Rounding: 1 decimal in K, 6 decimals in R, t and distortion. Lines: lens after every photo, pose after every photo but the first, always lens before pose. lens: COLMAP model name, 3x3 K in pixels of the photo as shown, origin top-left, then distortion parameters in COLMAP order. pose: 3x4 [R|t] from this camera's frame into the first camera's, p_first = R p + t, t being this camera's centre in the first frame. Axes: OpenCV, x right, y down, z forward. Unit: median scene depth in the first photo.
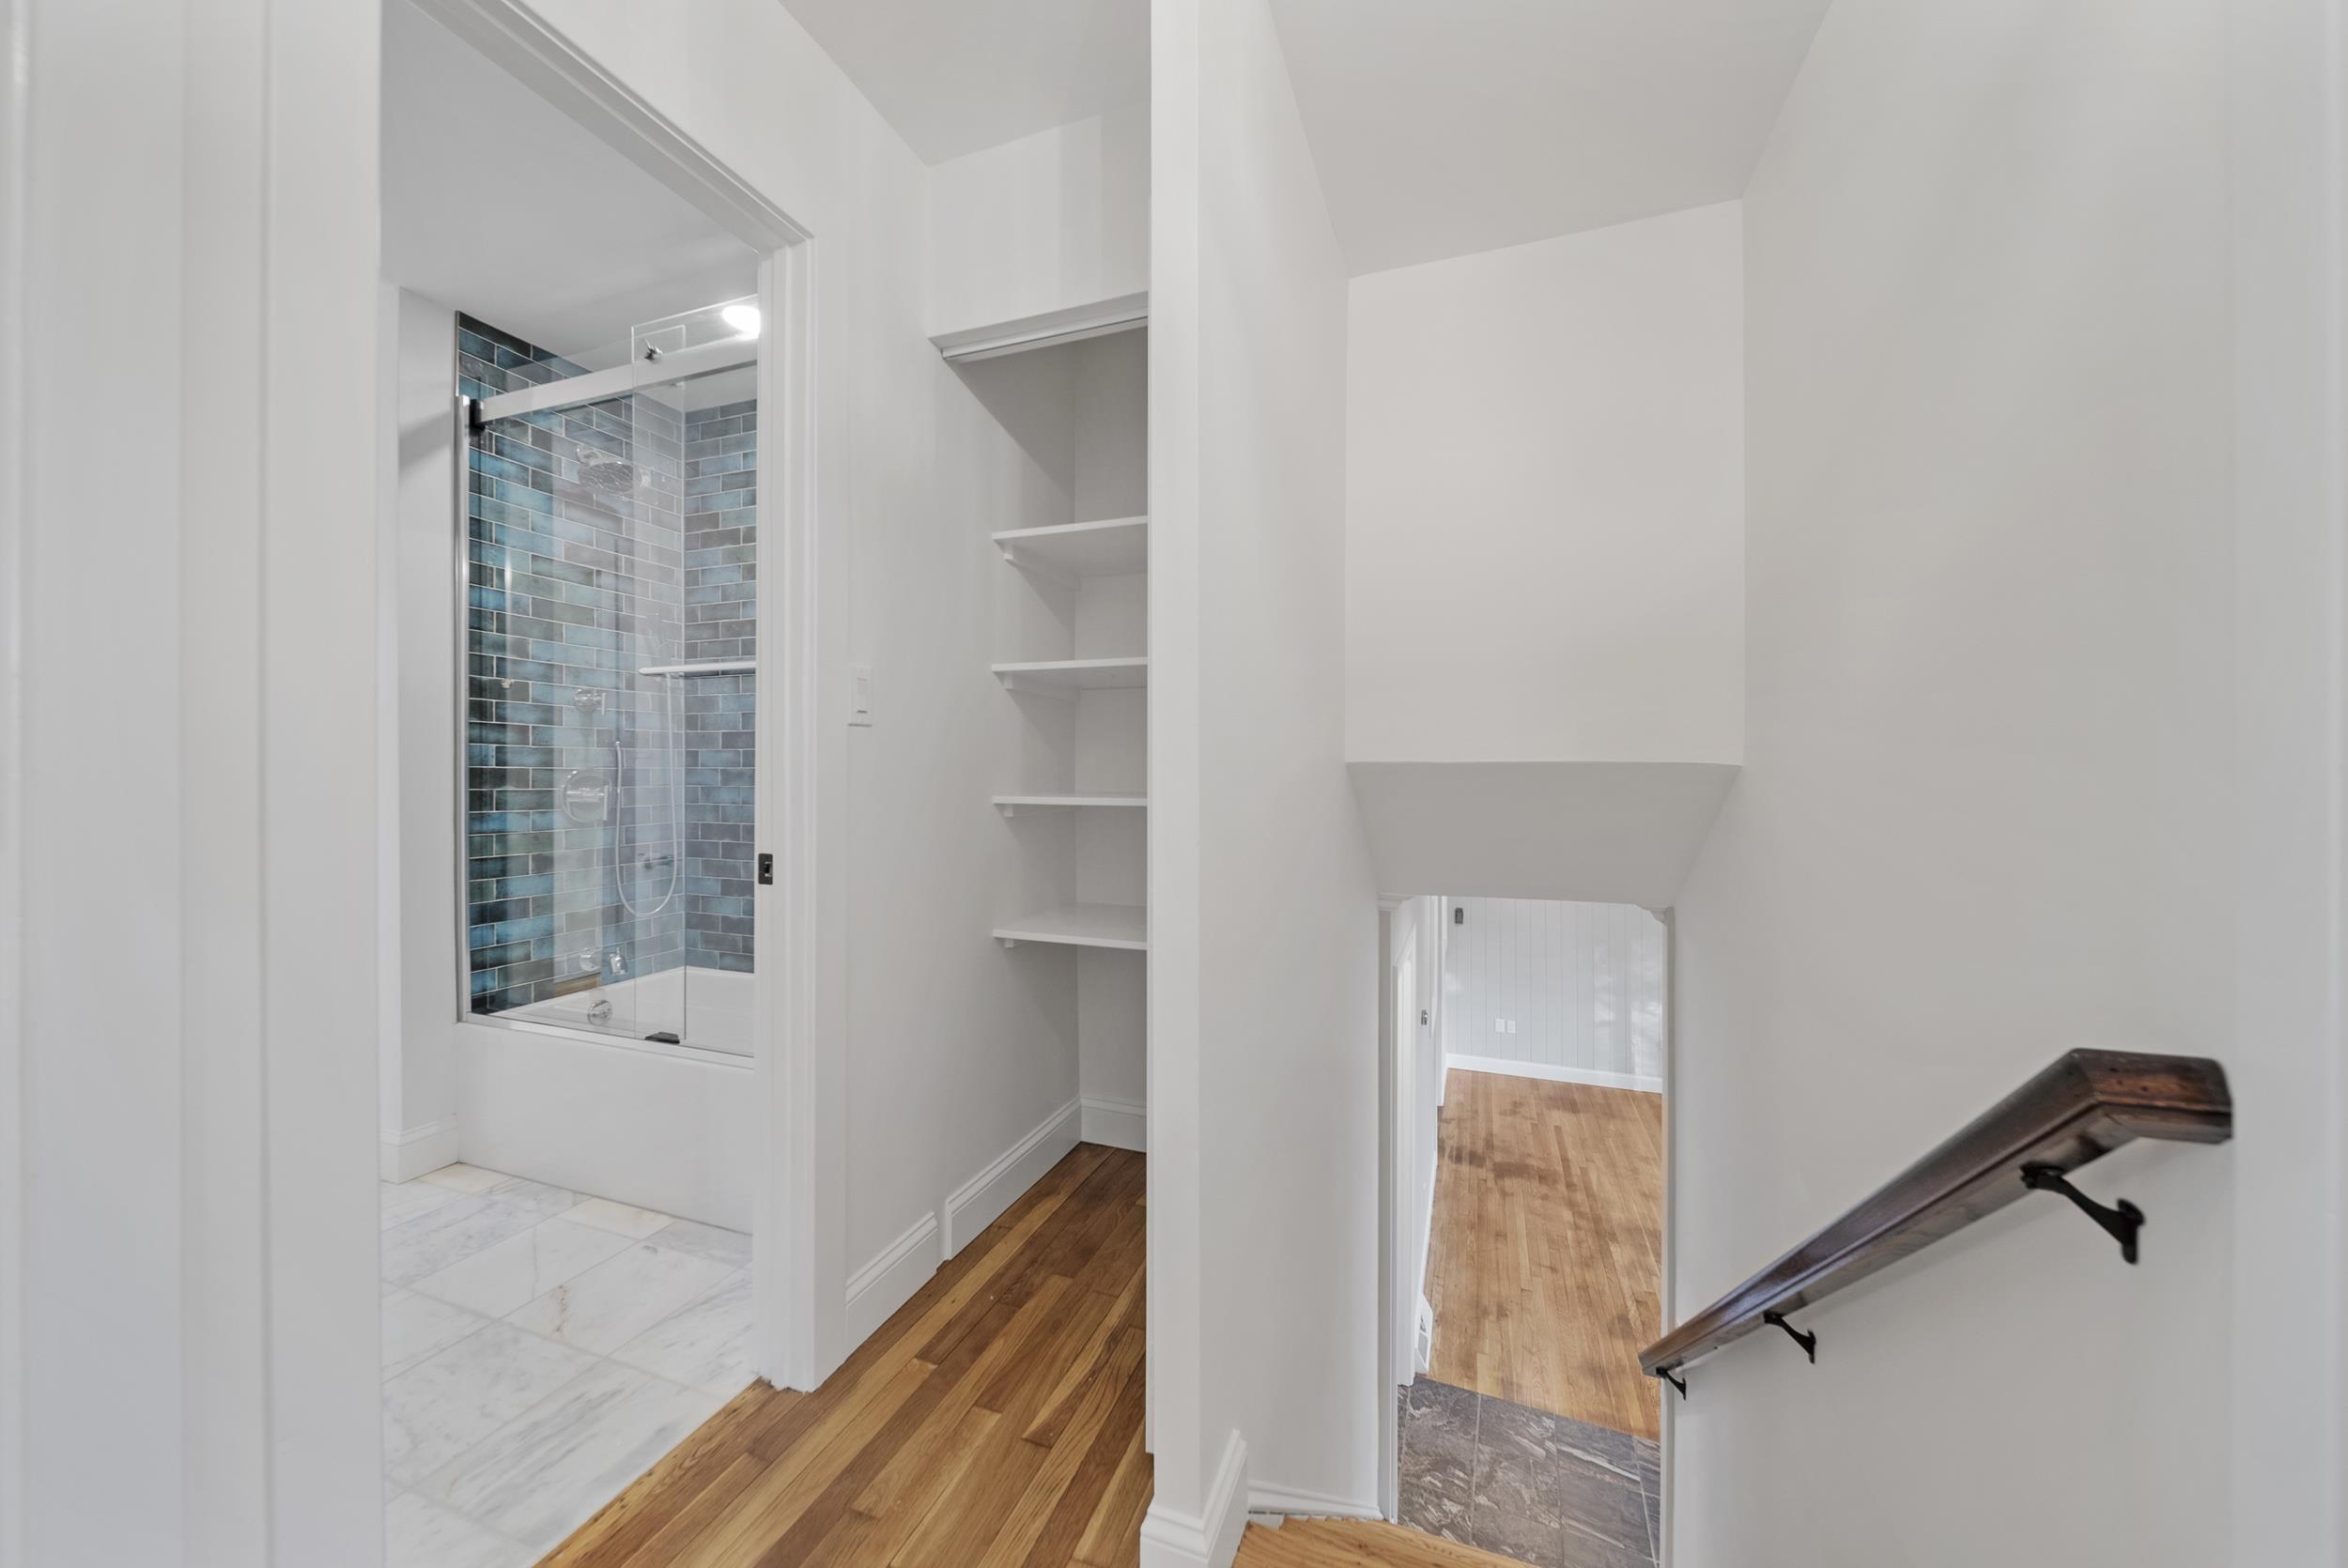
lens RADIAL K [[825.3, 0, 1169.9], [0, 825.3, 776.9], [0, 0, 1]] dist [0.000301, -0.000026]
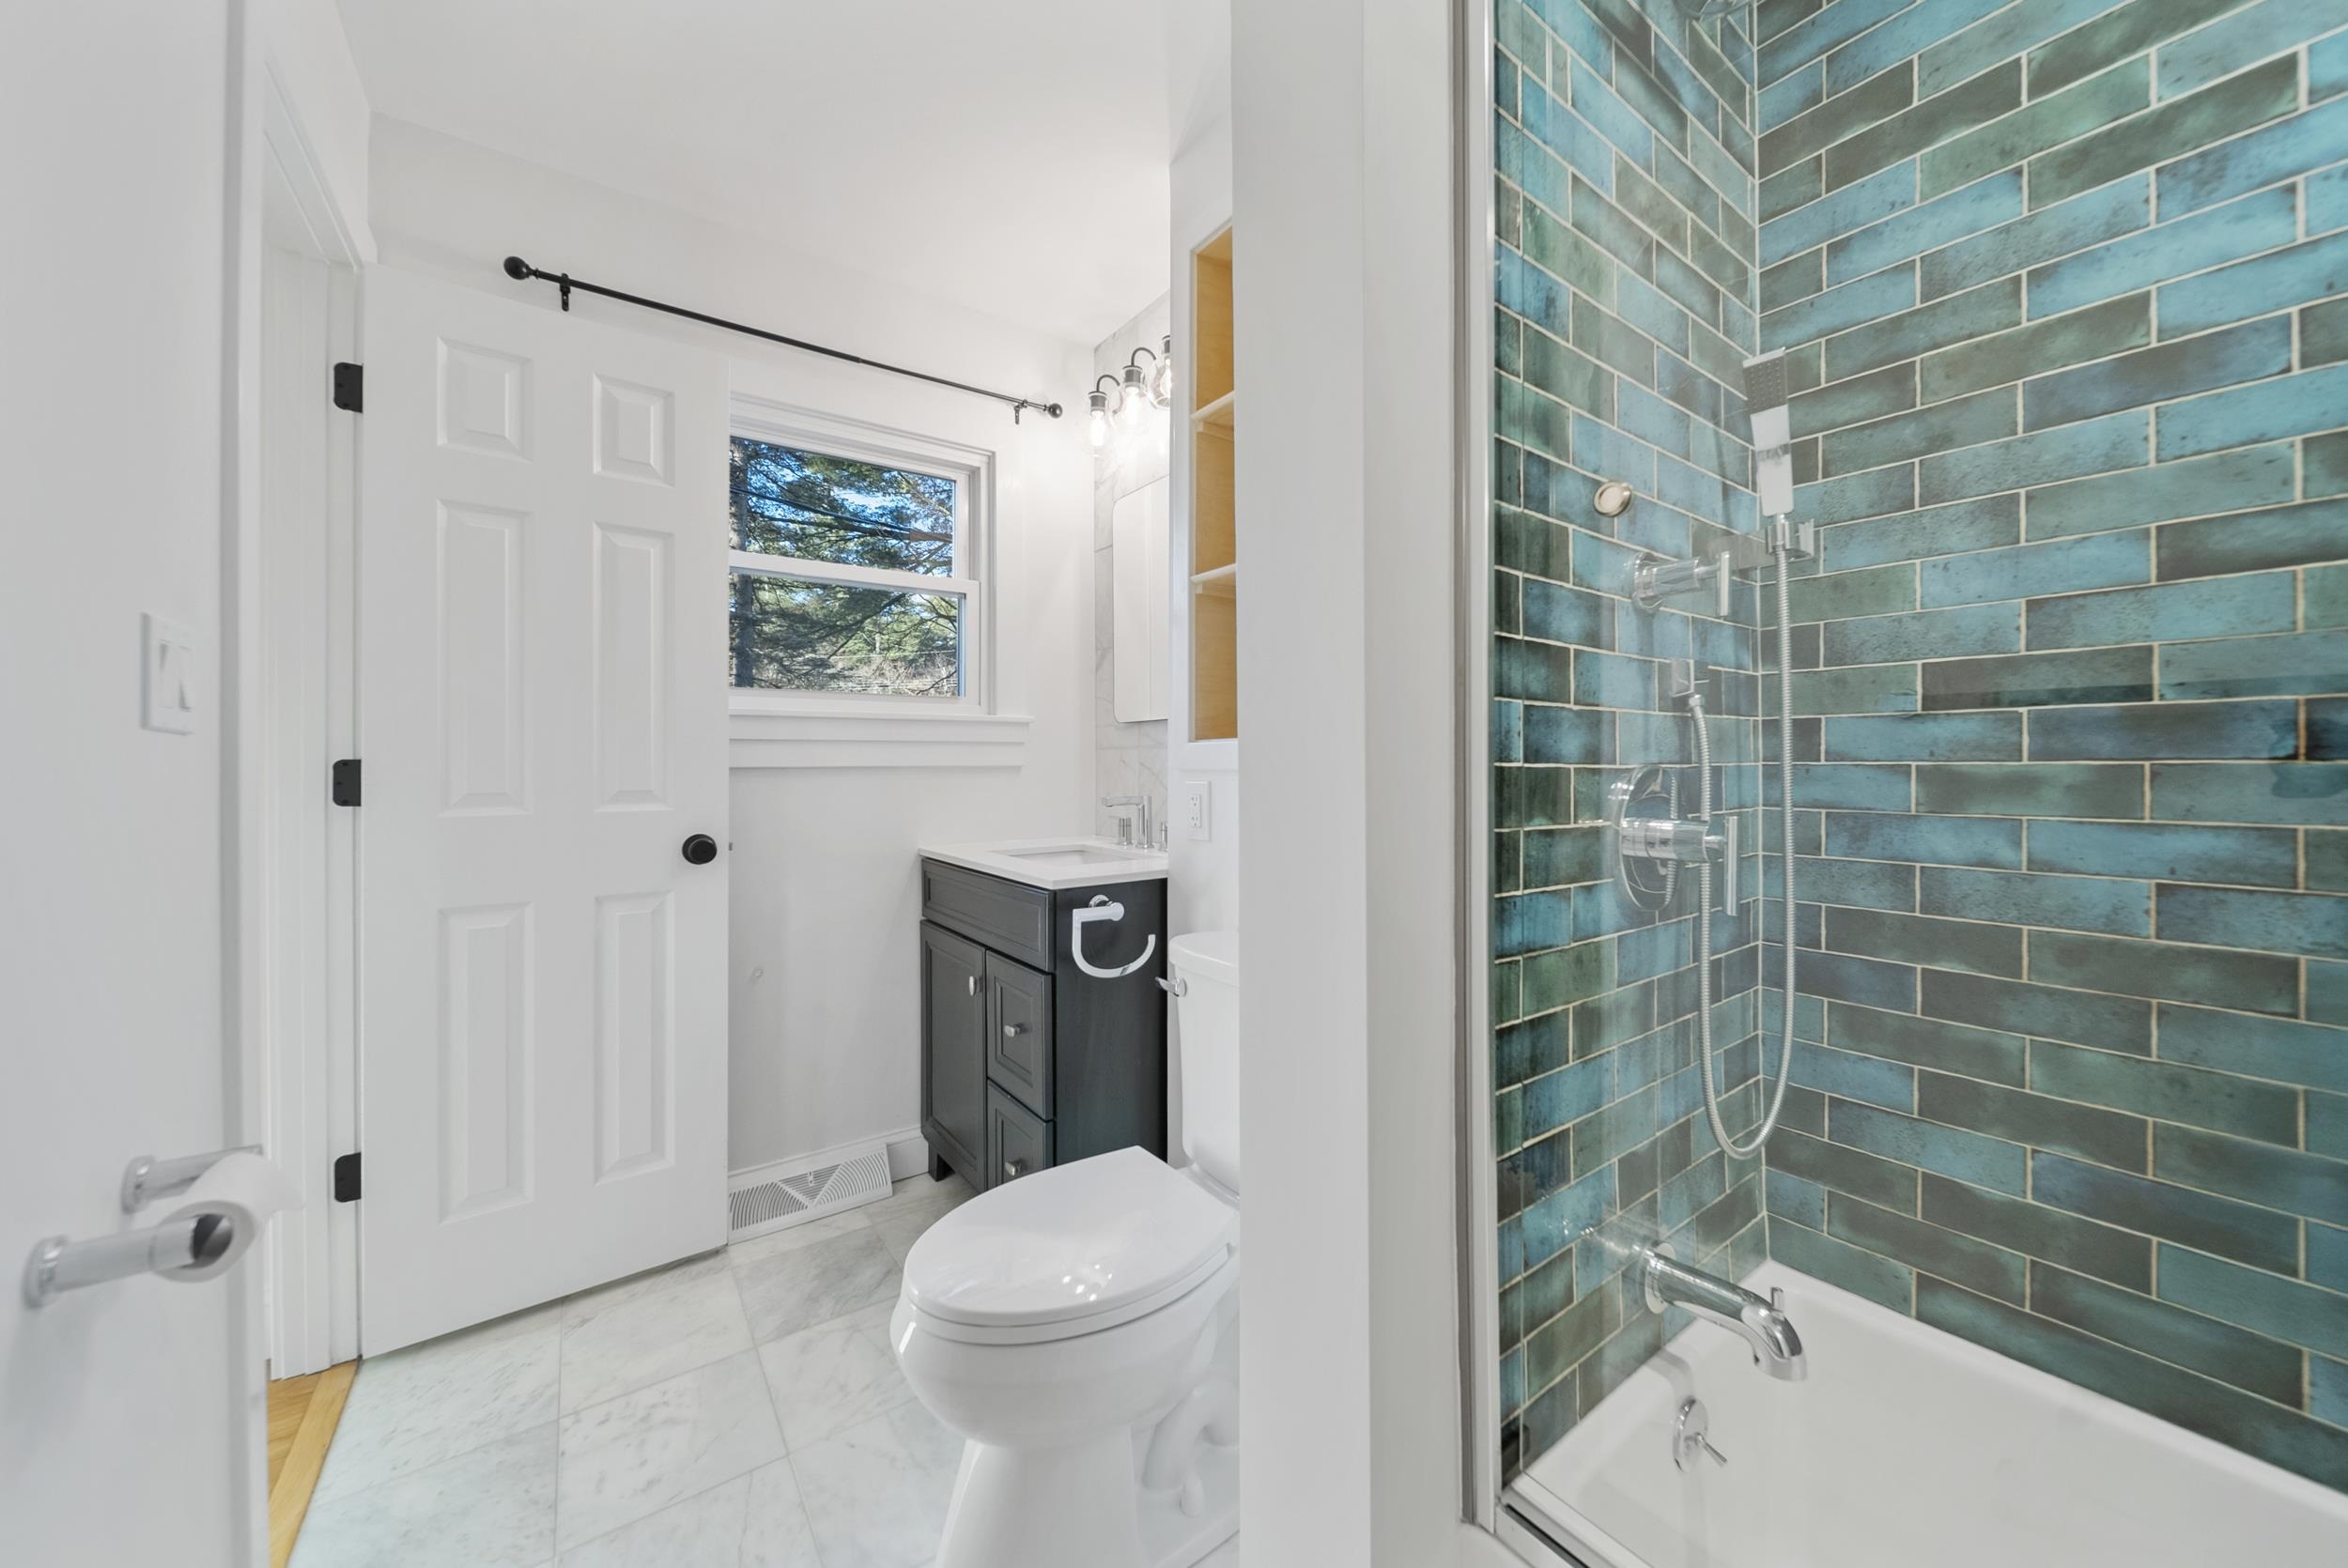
lens RADIAL K [[825.3, 0, 1169.9], [0, 825.3, 776.9], [0, 0, 1]] dist [0.000301, -0.000026]
pose [[0.831185, 0.005555, -0.555968, -0.617949], [-0.001461, 0.999968, 0.007807, -0.007206], [0.555994, -0.005676, 0.831167, 0.517886]]
